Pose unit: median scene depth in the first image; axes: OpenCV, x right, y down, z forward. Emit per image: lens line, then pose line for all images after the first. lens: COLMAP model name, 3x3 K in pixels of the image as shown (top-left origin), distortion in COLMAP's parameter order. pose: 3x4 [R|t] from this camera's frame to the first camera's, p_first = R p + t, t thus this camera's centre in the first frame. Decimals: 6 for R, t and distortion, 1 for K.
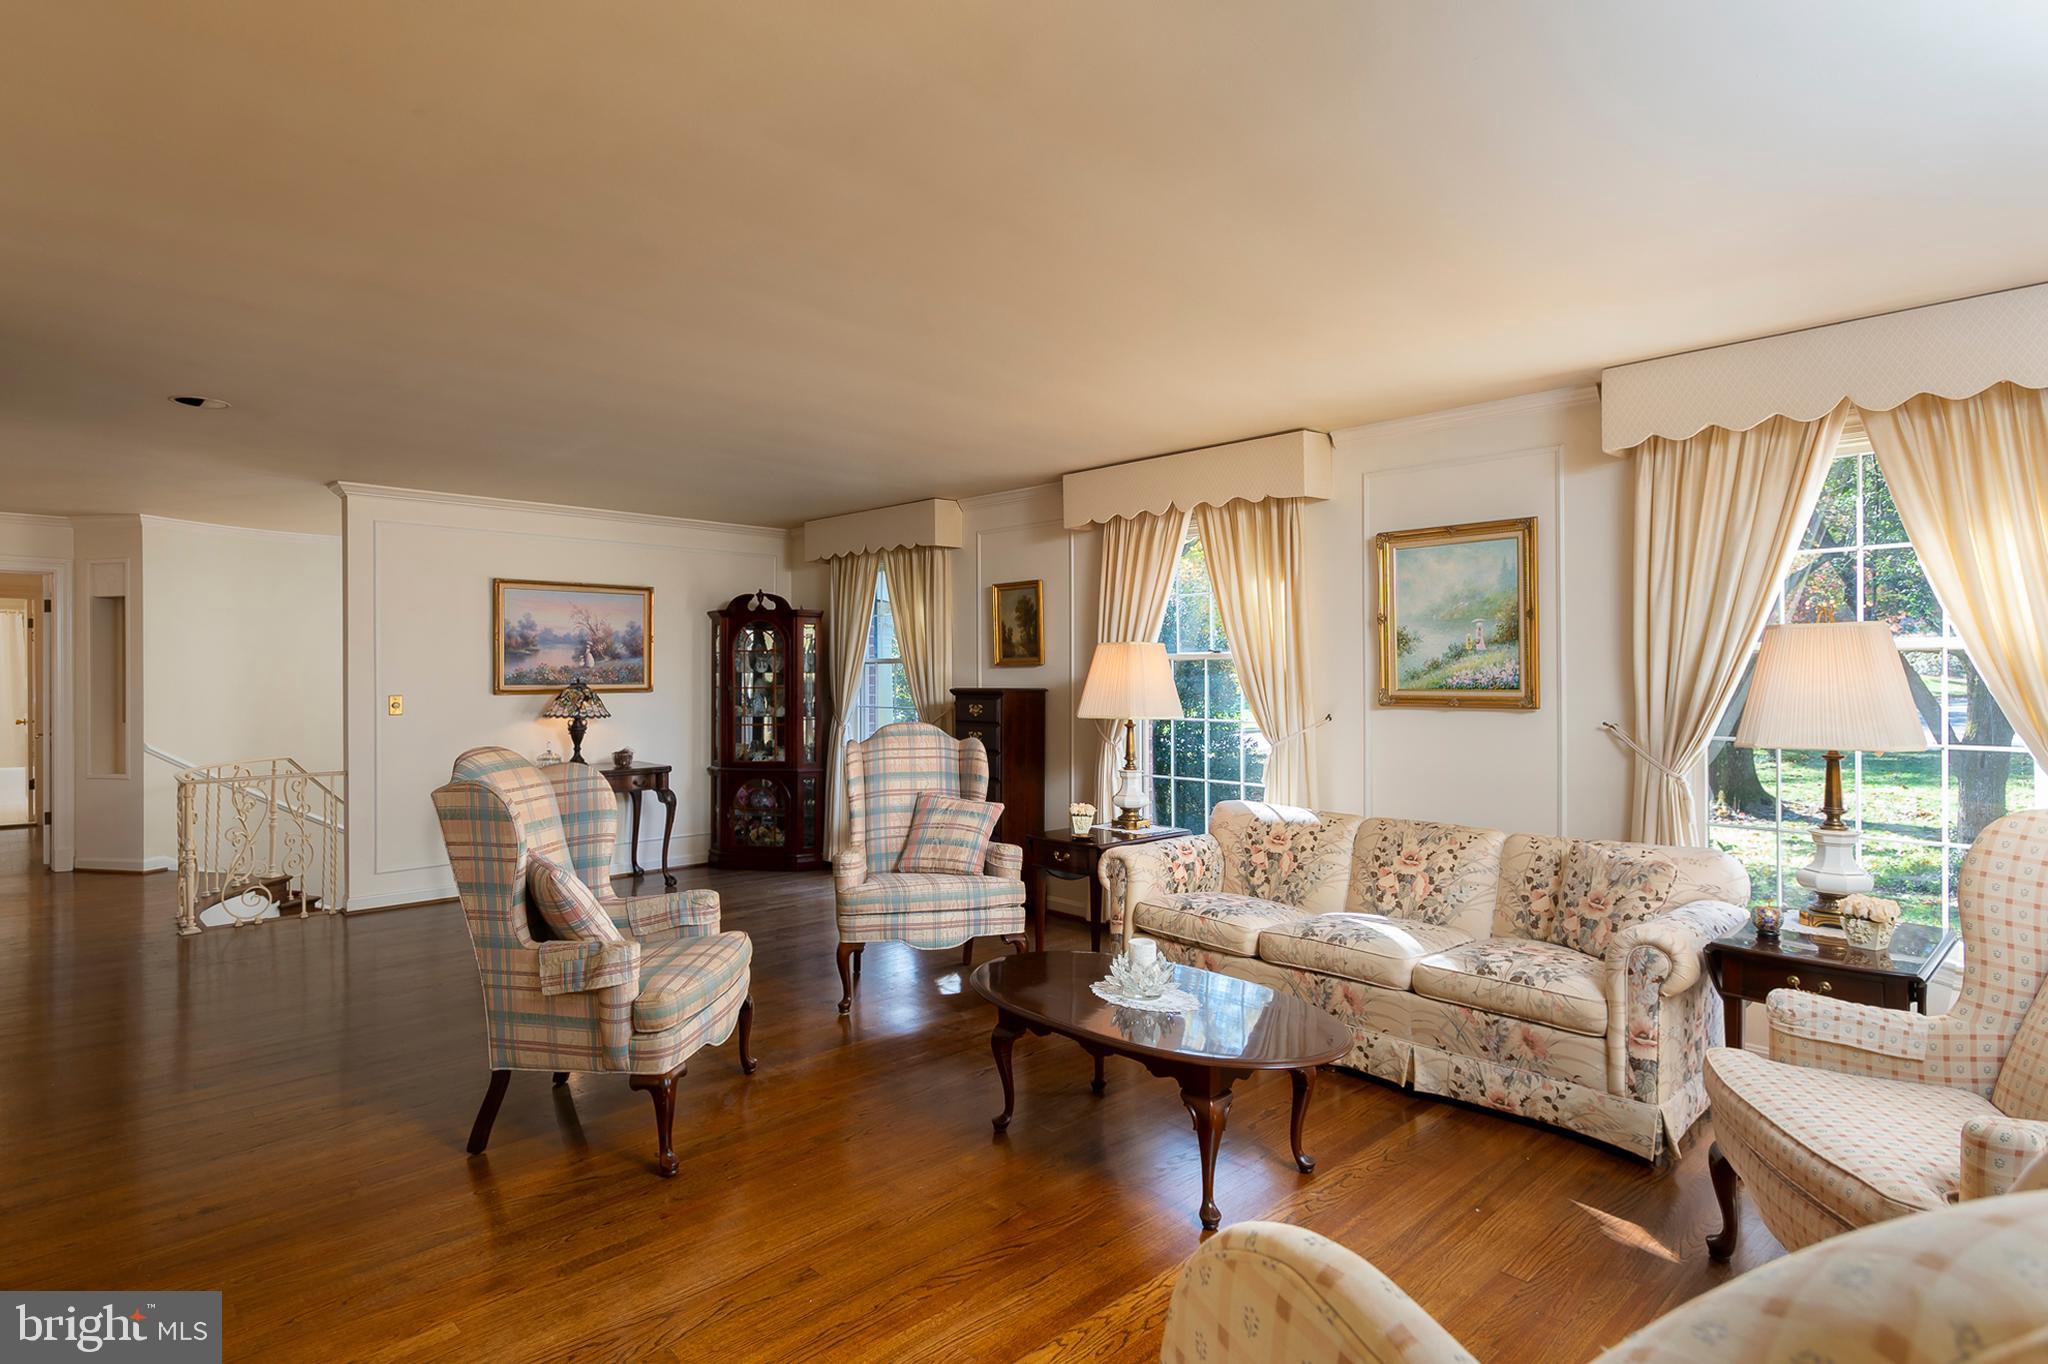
lens RADIAL K [[1055.6, 0, 1017.9], [0, 1055.6, 677.2], [0, 0, 1]] dist [0.025839, -0.024867]
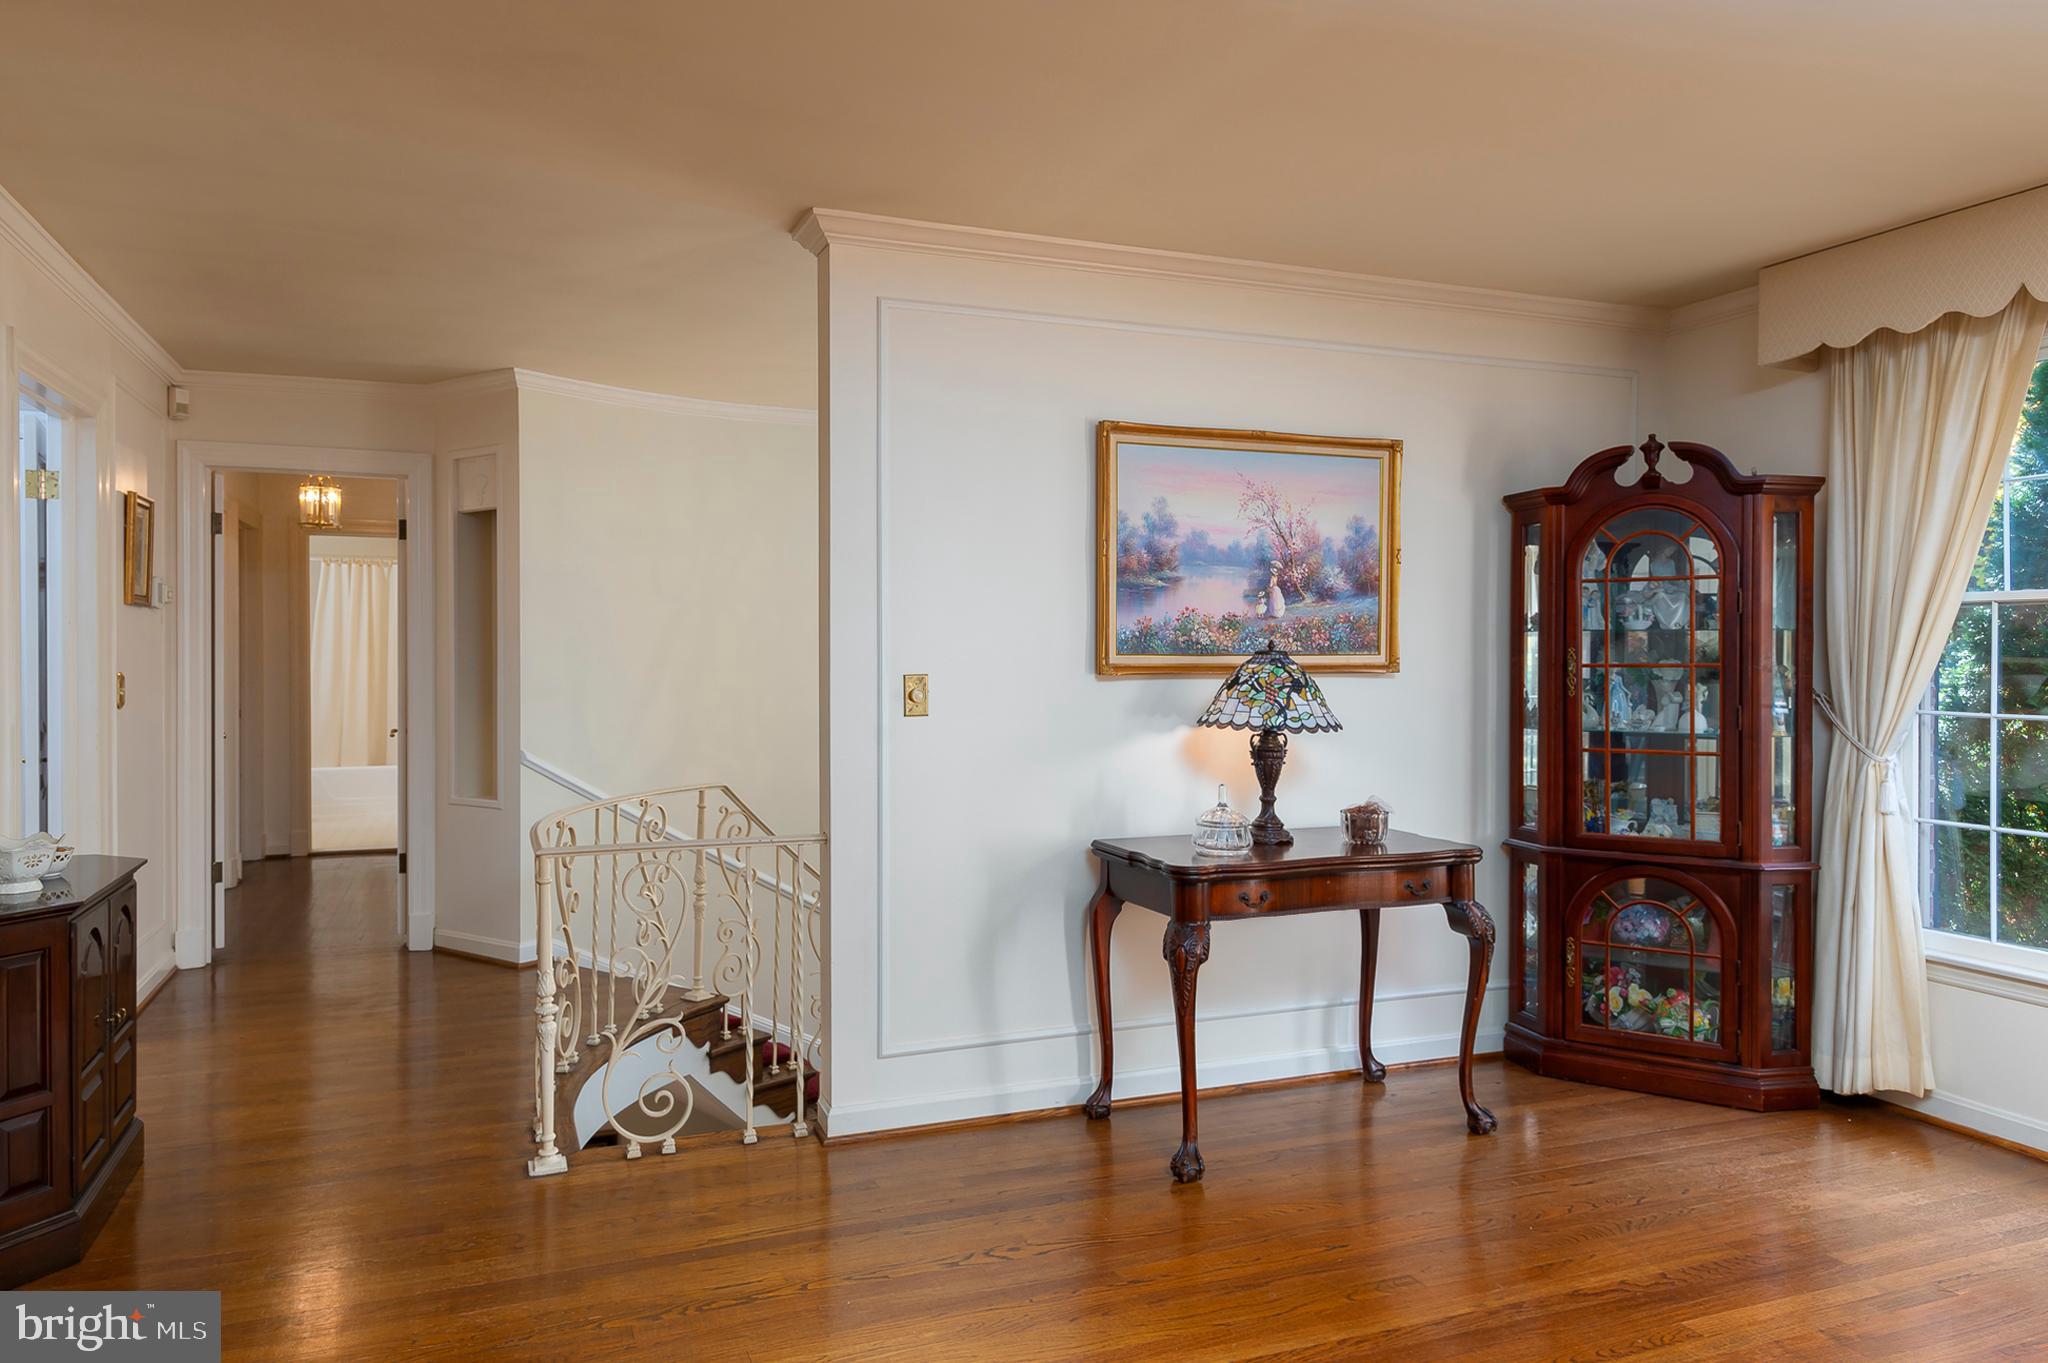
lens RADIAL K [[1246.2, 0, 1025.1], [0, 1246.2, 674.0], [0, 0, 1]] dist [-0.001648, -0.000356]
pose [[0.932797, 0.009585, -0.360276, -0.305355], [-0.005473, 0.999908, 0.012431, 0.008825], [0.360362, -0.009624, 0.932763, 0.450123]]
